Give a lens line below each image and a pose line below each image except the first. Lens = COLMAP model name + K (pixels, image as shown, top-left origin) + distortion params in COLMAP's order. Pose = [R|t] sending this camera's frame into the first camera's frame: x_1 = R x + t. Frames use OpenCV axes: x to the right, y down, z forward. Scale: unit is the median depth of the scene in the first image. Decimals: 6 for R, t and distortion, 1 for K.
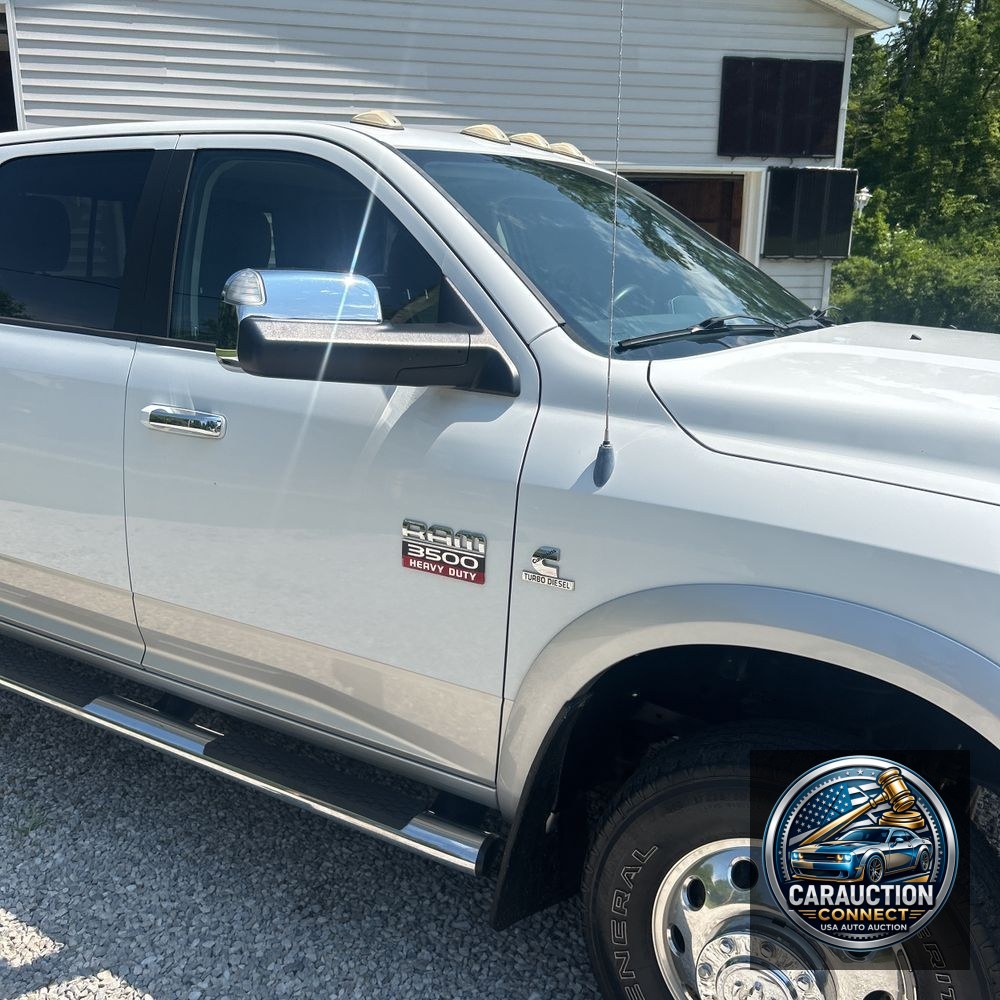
lens RADIAL K [[1023.4, 0, 500.4], [0, 1023.4, 488.6], [0, 0, 1]] dist [0.020356, 0.008581]
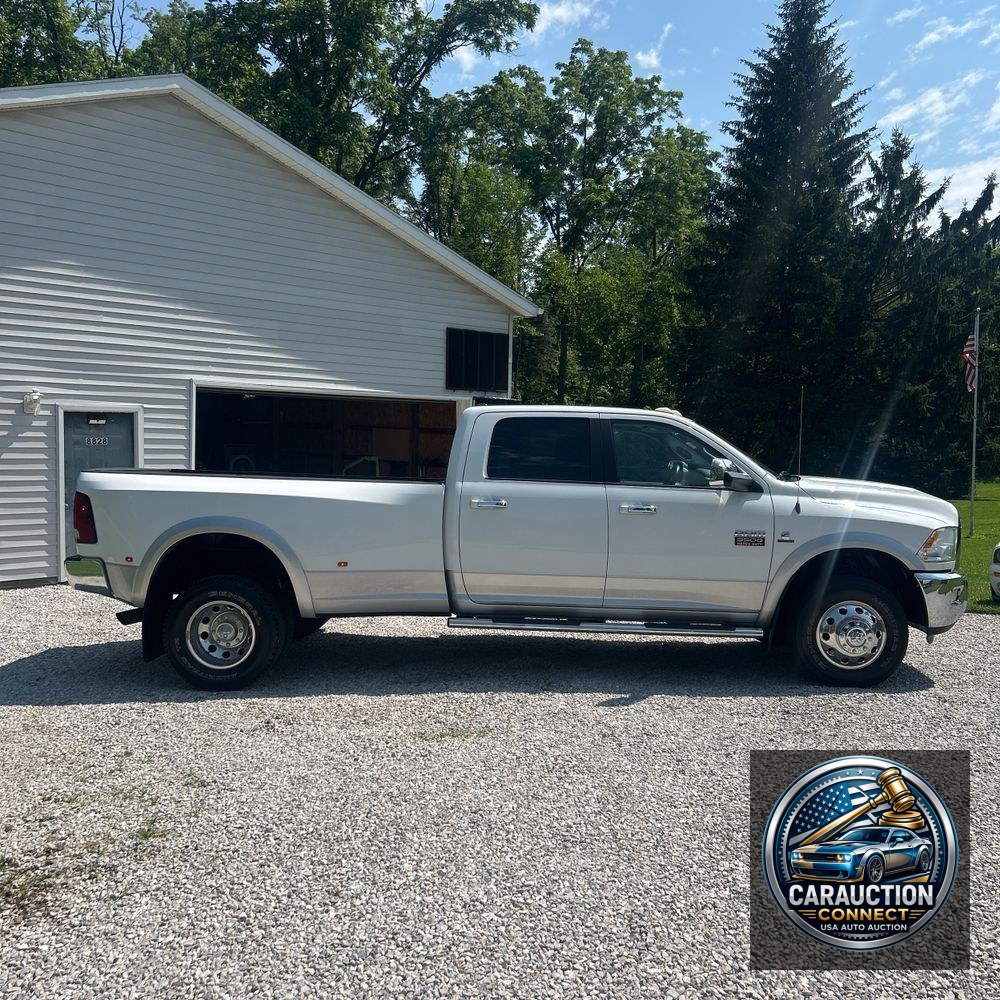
lens RADIAL K [[1017.3, 0, 500.0], [0, 1017.3, 500.0], [0, 0, 1]] dist [0.110631, -0.159757]
pose [[0.866583, -0.024695, 0.498422, -2.017258], [0.111836, 0.982981, -0.145741, 0.276685], [-0.486340, 0.182038, 0.854597, -1.252251]]
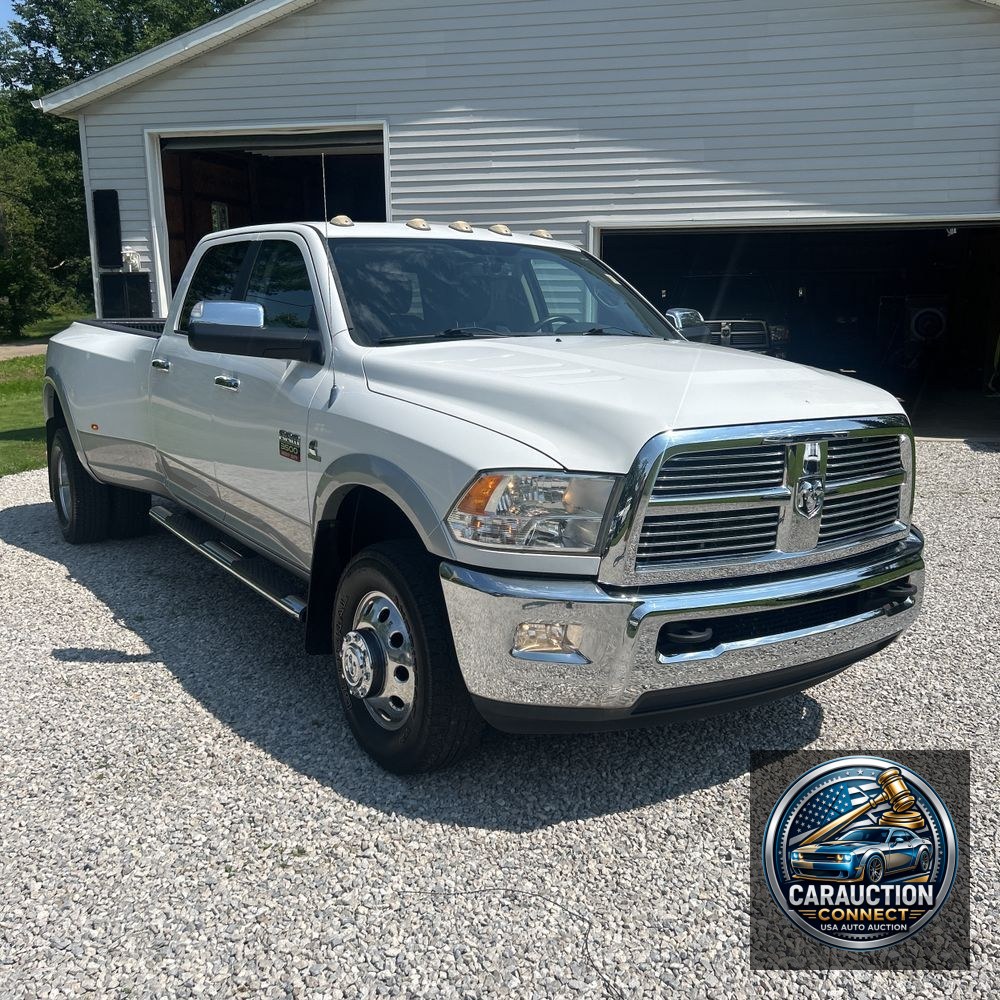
lens RADIAL K [[1017.3, 0, 500.0], [0, 1017.3, 500.0], [0, 0, 1]] dist [0.110631, -0.159757]
pose [[0.905189, 0.071227, -0.418998, 0.908278], [-0.088660, 0.995813, -0.022256, 0.138972], [0.415659, 0.057294, 0.907714, -0.471882]]
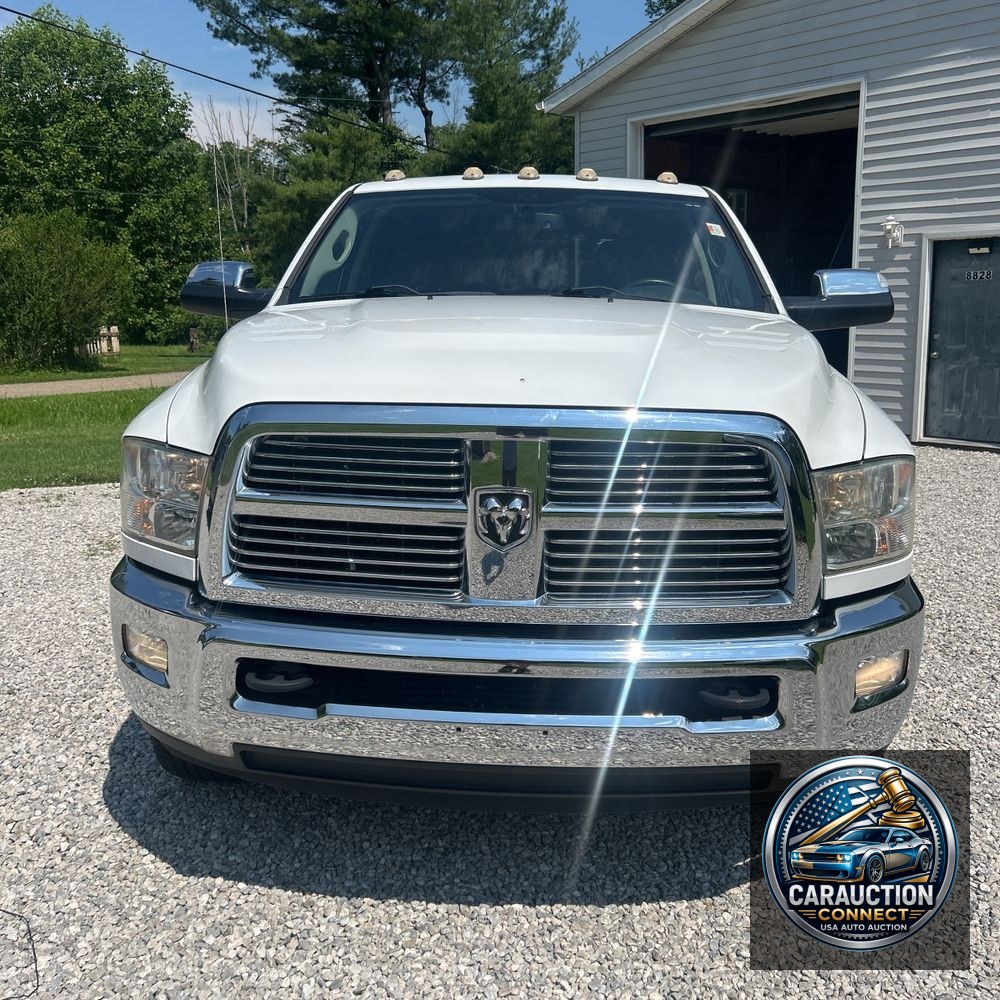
lens RADIAL K [[1029.0, 0, 500.0], [0, 1029.0, 500.0], [0, 0, 1]] dist [0.014854, 0.049400]
pose [[0.490590, 0.159452, -0.856678, 1.432690], [-0.198509, 0.977716, 0.068301, 0.003251], [0.848479, 0.136550, 0.511310, 0.368005]]
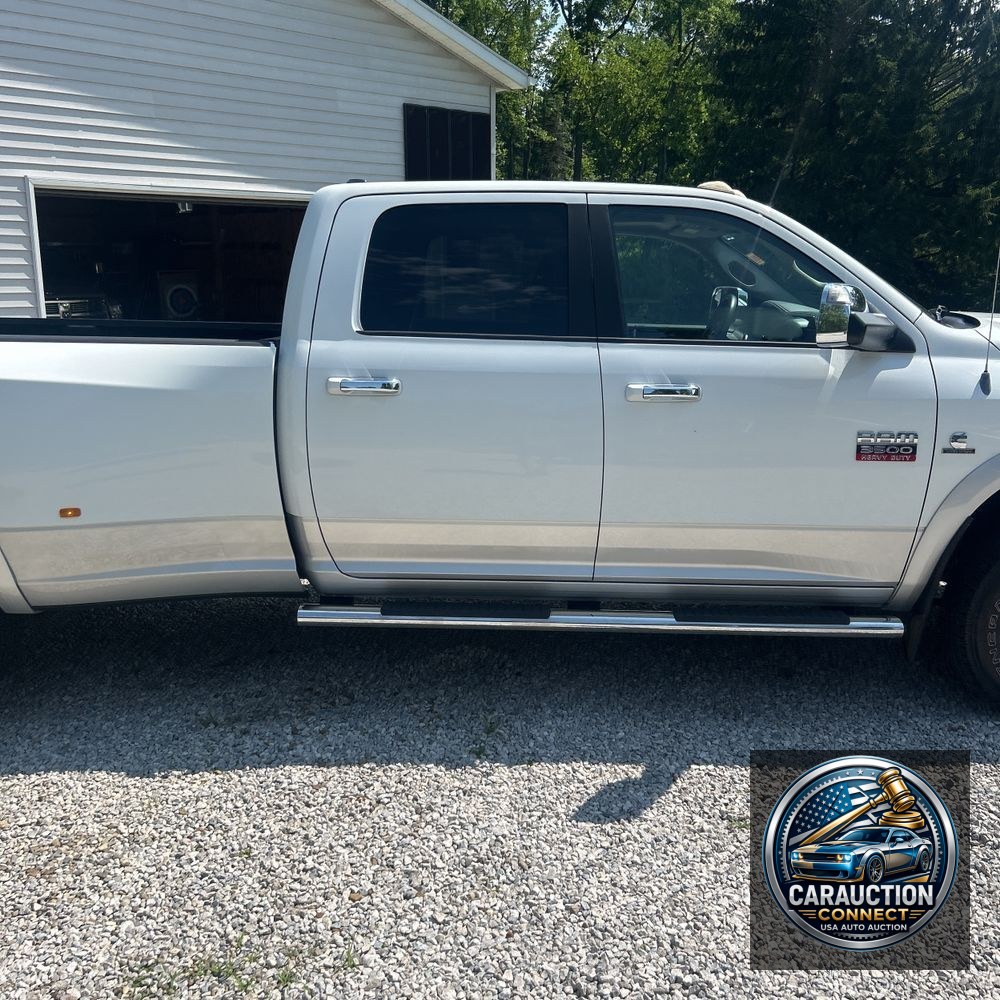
lens RADIAL K [[1016.0, 0, 523.0], [0, 1016.0, 504.2], [0, 0, 1]] dist [0.080931, -0.163470]
pose [[0.864182, -0.124832, 0.487448, -1.157853], [0.128198, 0.991392, 0.026610, 0.027150], [-0.486574, 0.039494, 0.872746, -0.155425]]
